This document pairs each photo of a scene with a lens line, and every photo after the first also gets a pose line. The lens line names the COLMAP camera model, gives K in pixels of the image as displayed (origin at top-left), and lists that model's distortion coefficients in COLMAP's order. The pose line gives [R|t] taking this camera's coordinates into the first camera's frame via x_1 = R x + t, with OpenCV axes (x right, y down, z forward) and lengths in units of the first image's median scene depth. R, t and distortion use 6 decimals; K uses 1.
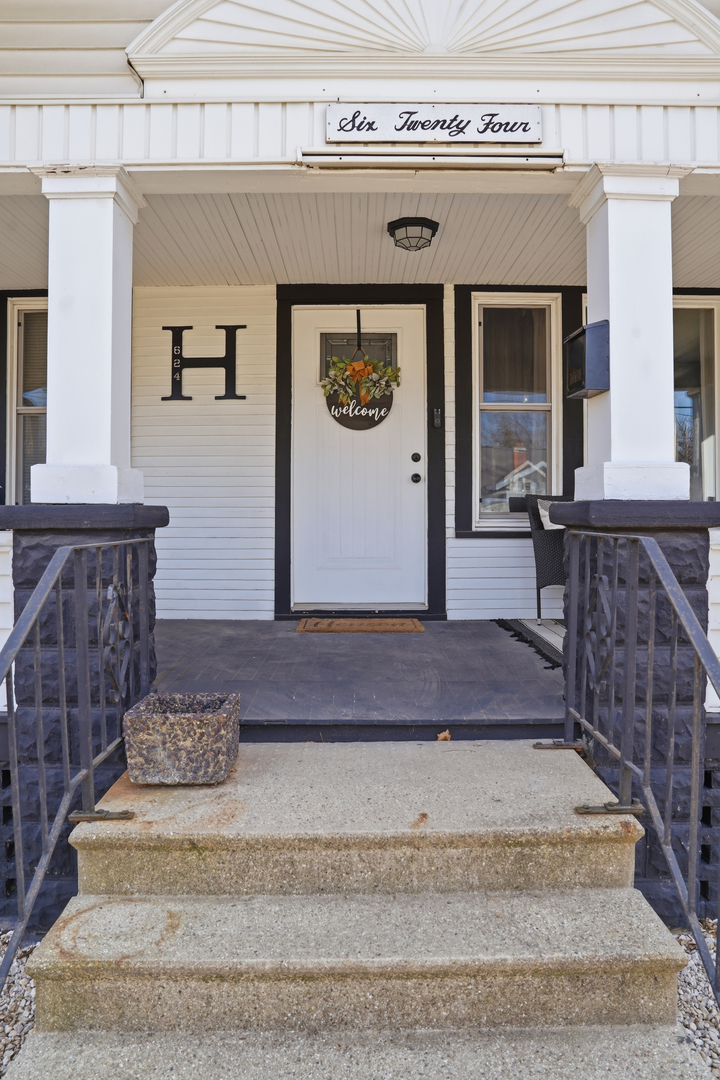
lens RADIAL K [[796.3, 0, 360.0], [0, 796.3, 540.0], [0, 0, 1]] dist [-0.078722, 0.001226]
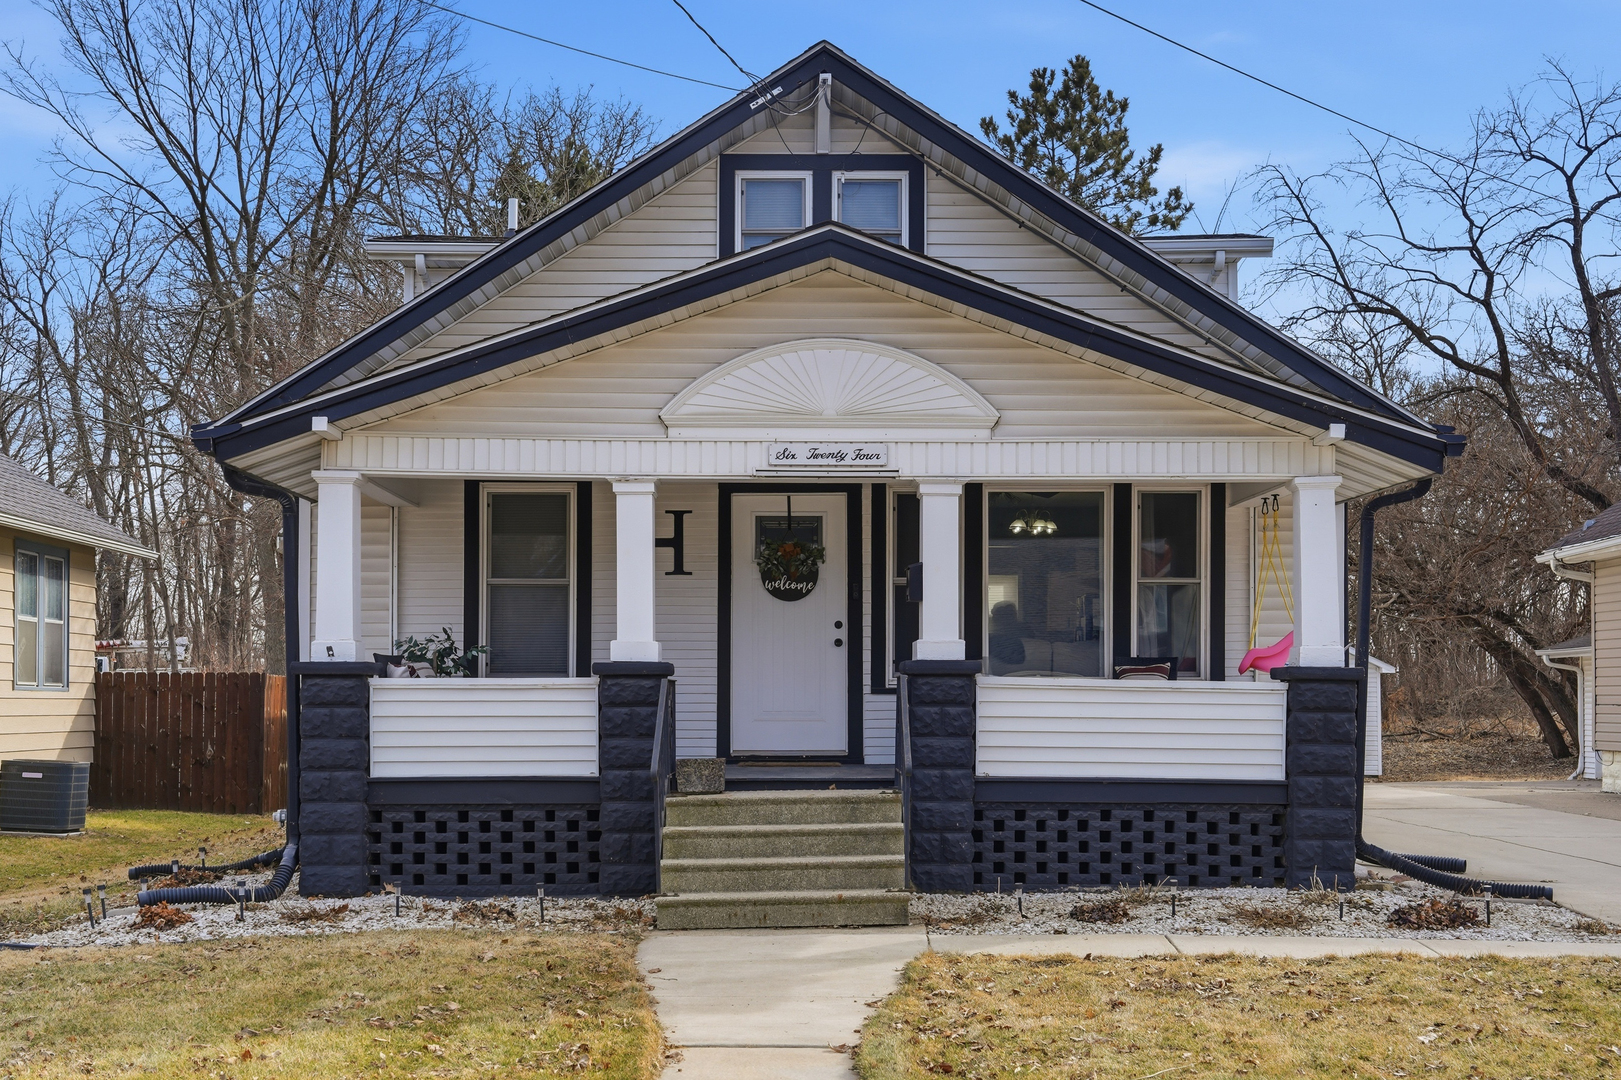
lens RADIAL K [[2130.3, 0, 810.5], [0, 2130.3, 540.0], [0, 0, 1]] dist [0.212759, -0.008031]
pose [[0.999995, 0.000967, 0.003041, 0.021060], [-0.000623, 0.993787, -0.111298, 0.123119], [-0.003130, 0.111296, 0.993782, -2.170563]]
